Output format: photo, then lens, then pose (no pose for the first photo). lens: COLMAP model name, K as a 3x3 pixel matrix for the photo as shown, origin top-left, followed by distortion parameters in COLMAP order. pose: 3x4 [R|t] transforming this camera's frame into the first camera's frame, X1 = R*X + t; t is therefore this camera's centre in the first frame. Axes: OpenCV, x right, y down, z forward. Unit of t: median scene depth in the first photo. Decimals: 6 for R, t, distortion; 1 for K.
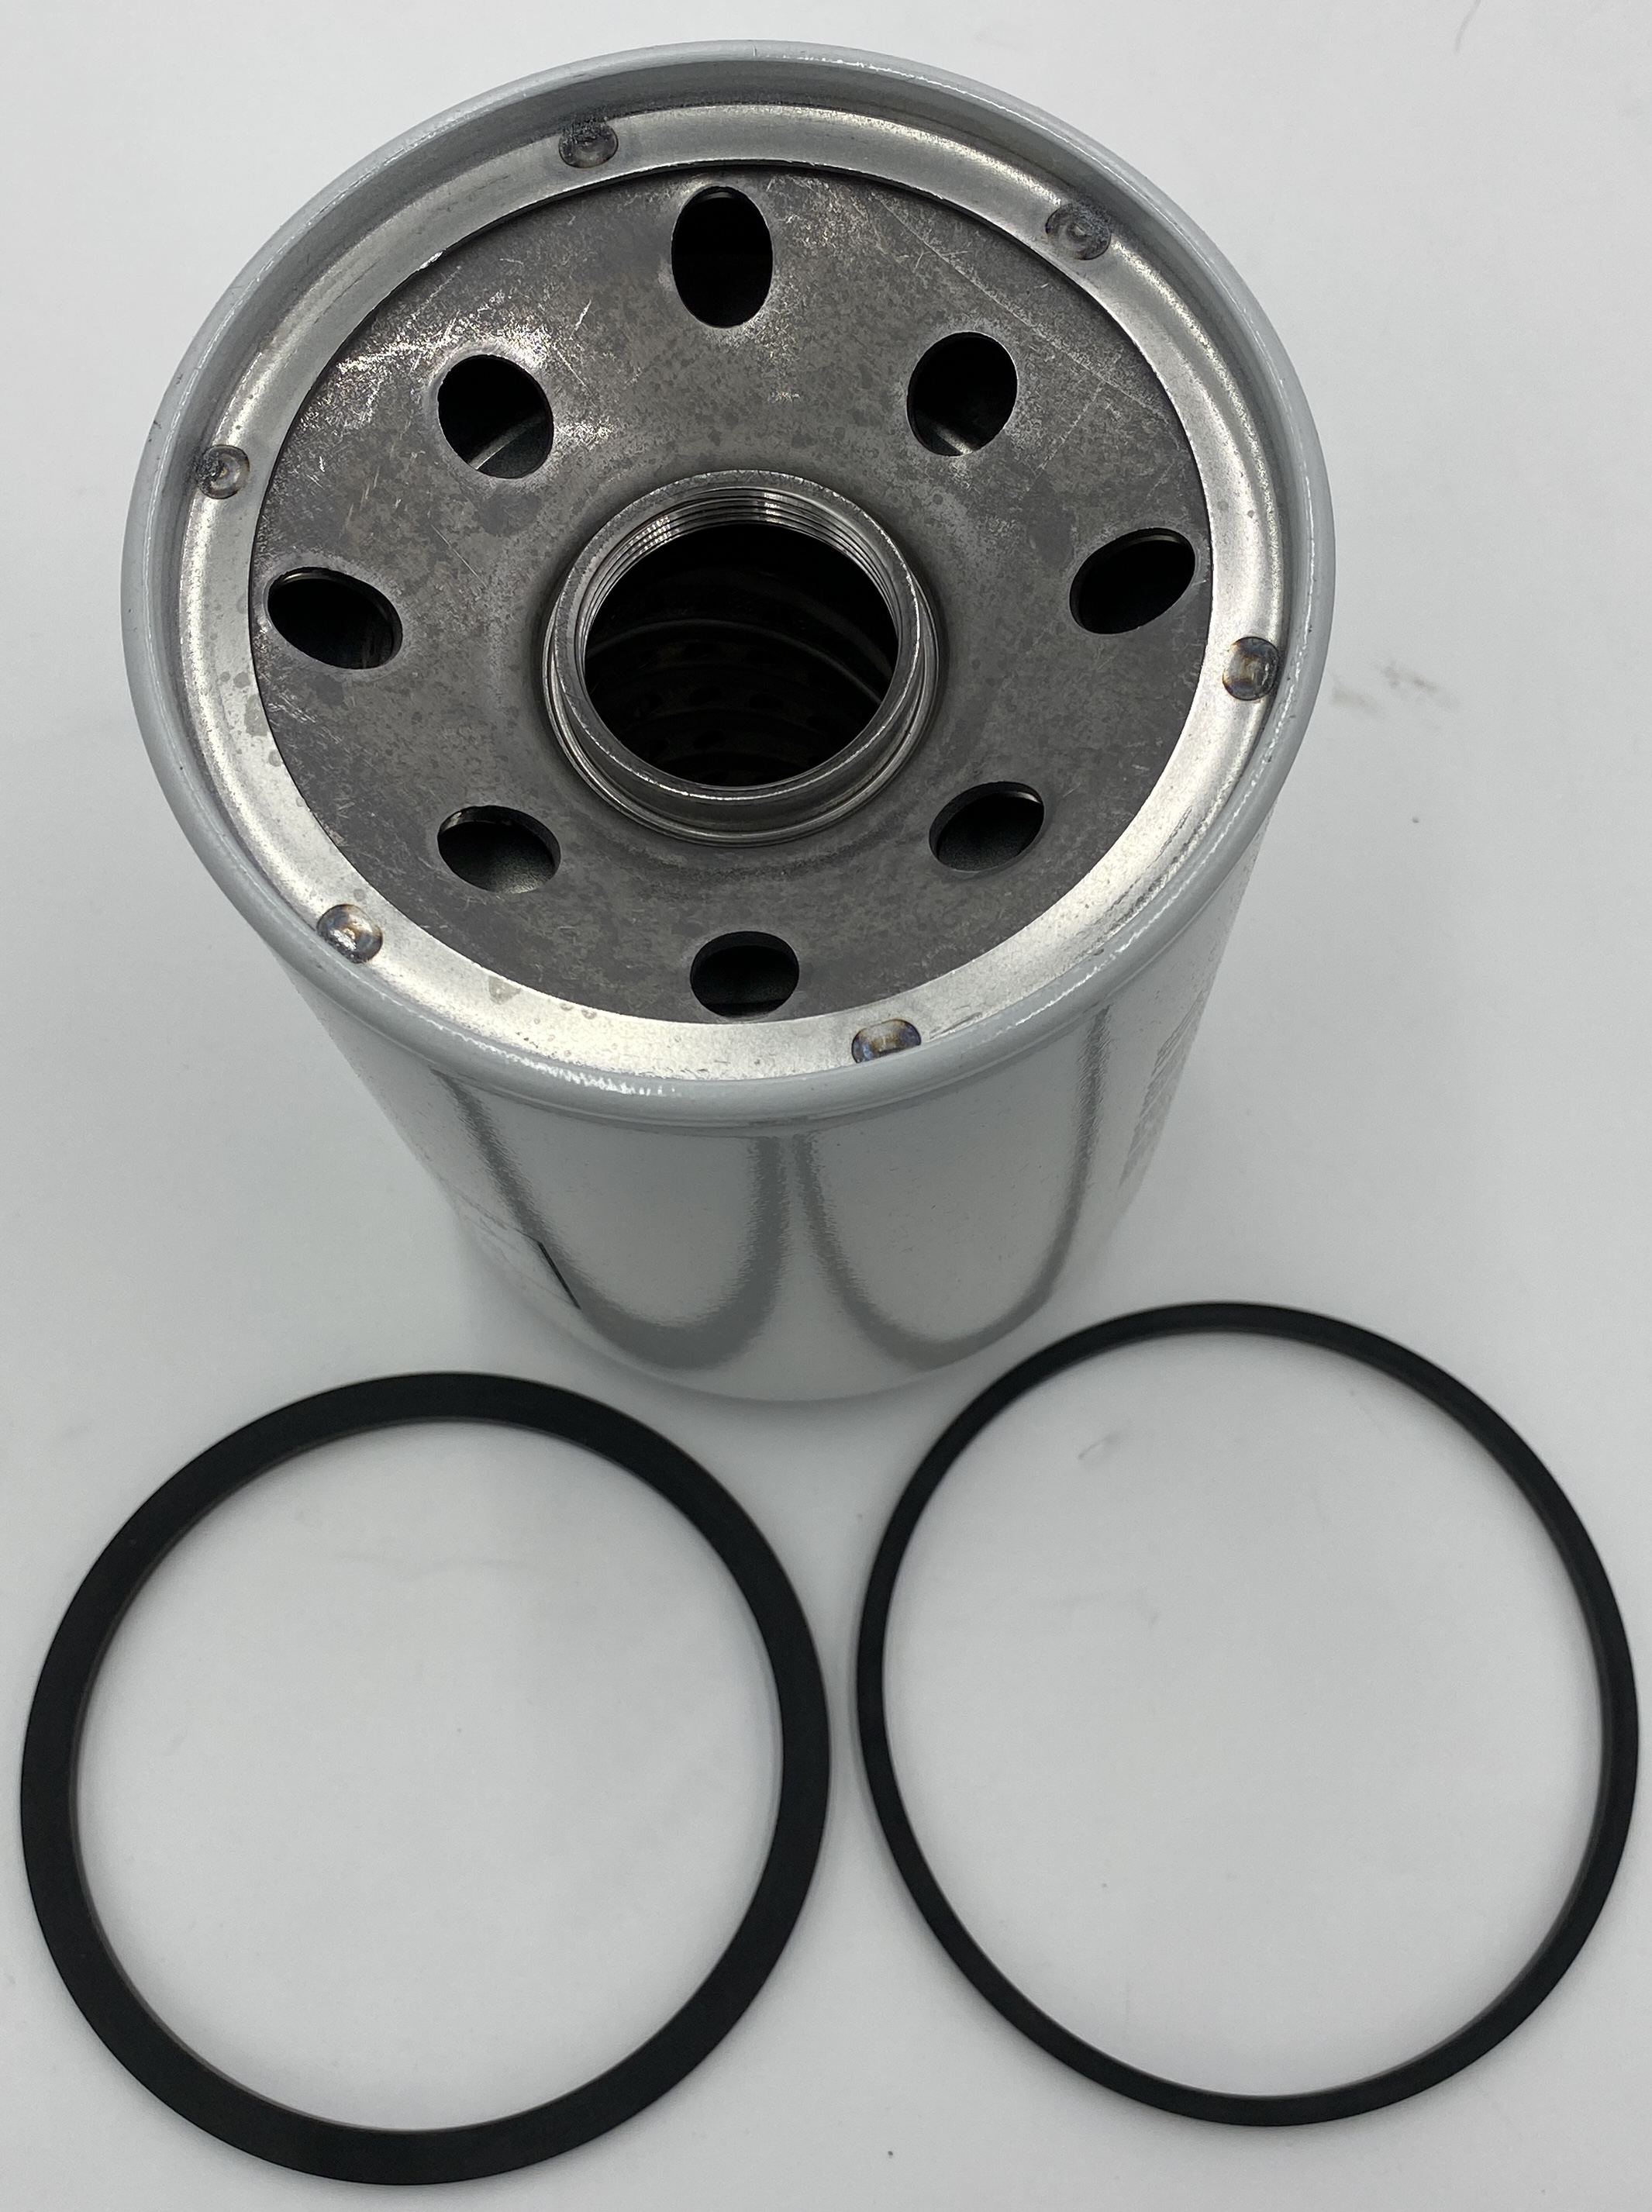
lens RADIAL K [[1676.9, 0, 833.0], [0, 1676.9, 1105.6], [0, 0, 1]] dist [0.005254, 0.003274]
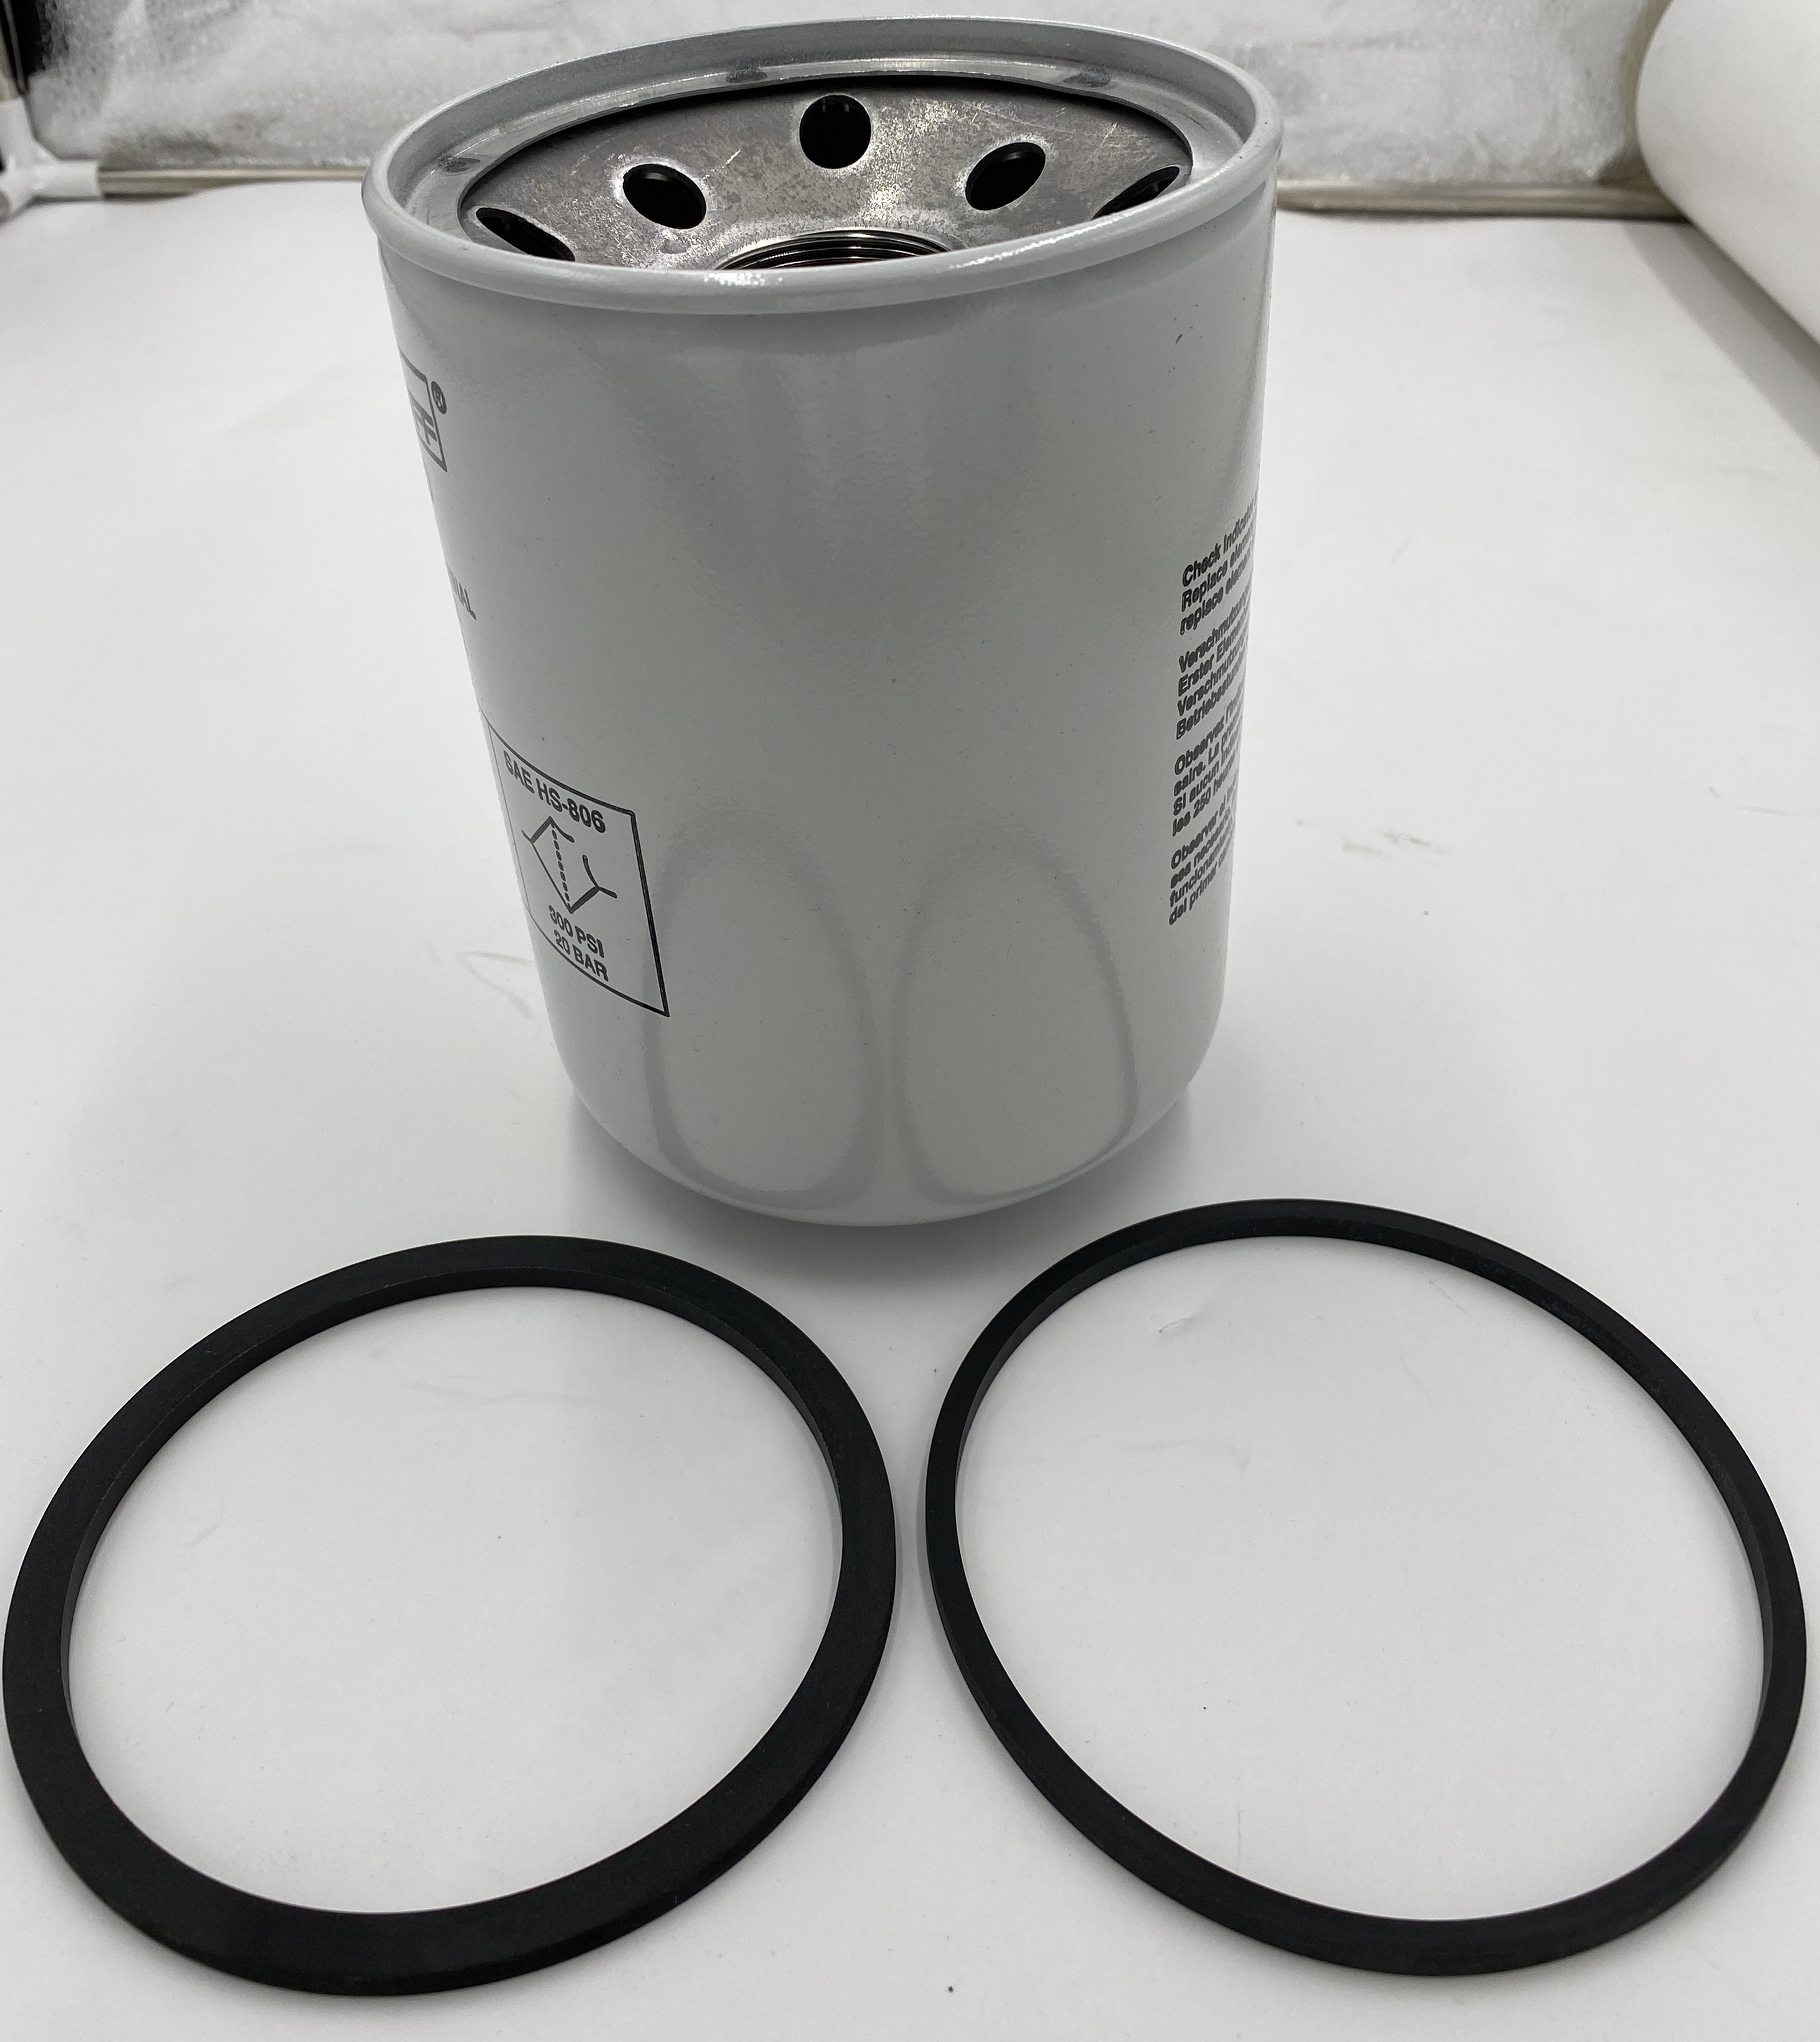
lens RADIAL K [[1411.0, 0, 903.5], [0, 1411.0, 1021.3], [0, 0, 1]] dist [-0.002441, -0.003748]
pose [[0.999078, 0.009645, -0.041830, 0.047462], [-0.027102, 0.897398, -0.440389, 0.679300], [0.033290, 0.441116, 0.896832, 0.268563]]
